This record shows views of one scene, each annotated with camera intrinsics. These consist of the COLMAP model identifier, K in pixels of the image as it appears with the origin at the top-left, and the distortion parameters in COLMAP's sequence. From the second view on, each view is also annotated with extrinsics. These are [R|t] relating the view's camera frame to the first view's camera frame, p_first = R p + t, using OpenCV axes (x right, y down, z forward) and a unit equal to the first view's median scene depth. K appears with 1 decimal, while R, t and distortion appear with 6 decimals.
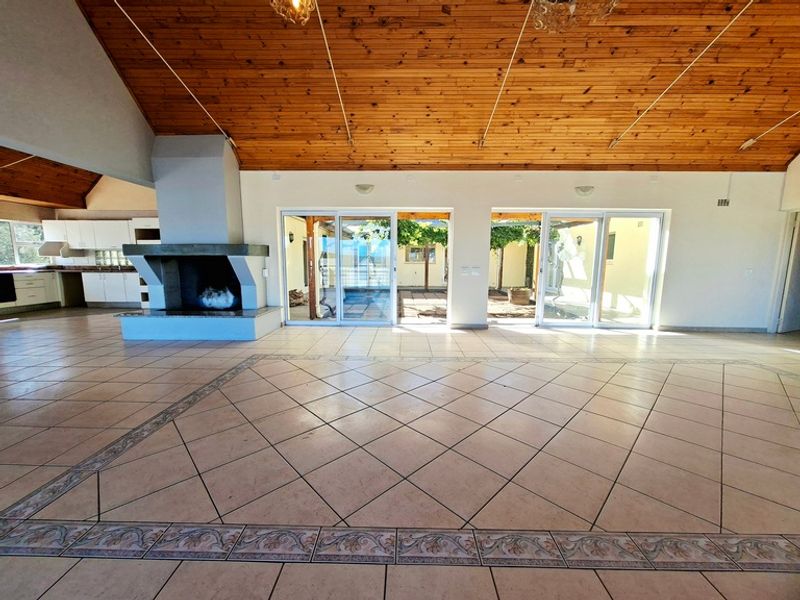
lens RADIAL K [[319.2, 0, 399.8], [0, 319.2, 304.3], [0, 0, 1]] dist [-0.005782, 0.000739]
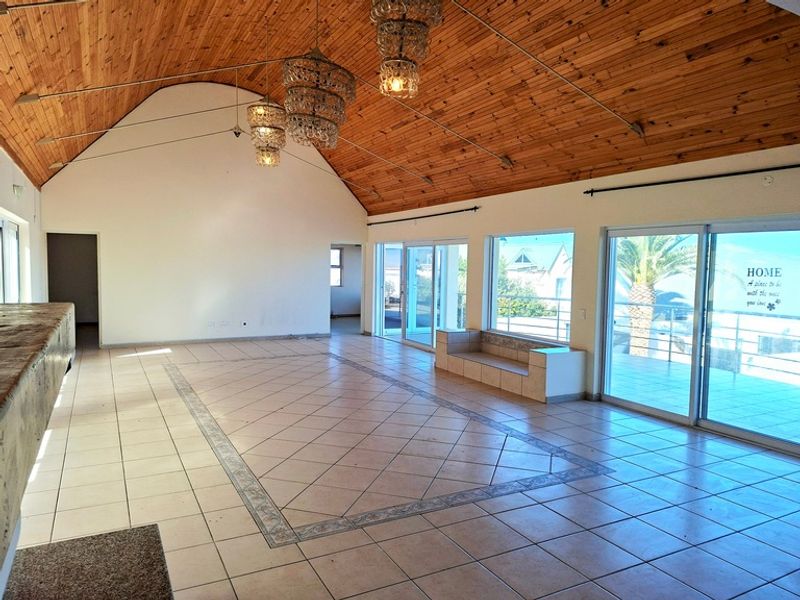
lens RADIAL K [[551.3, 0, 397.3], [0, 551.3, 301.3], [0, 0, 1]] dist [0.037364, -0.006726]
pose [[-0.491816, -0.074435, 0.867511, -0.968977], [0.100797, 0.984773, 0.141641, -0.221110], [-0.864845, 0.157104, -0.476825, 0.952314]]
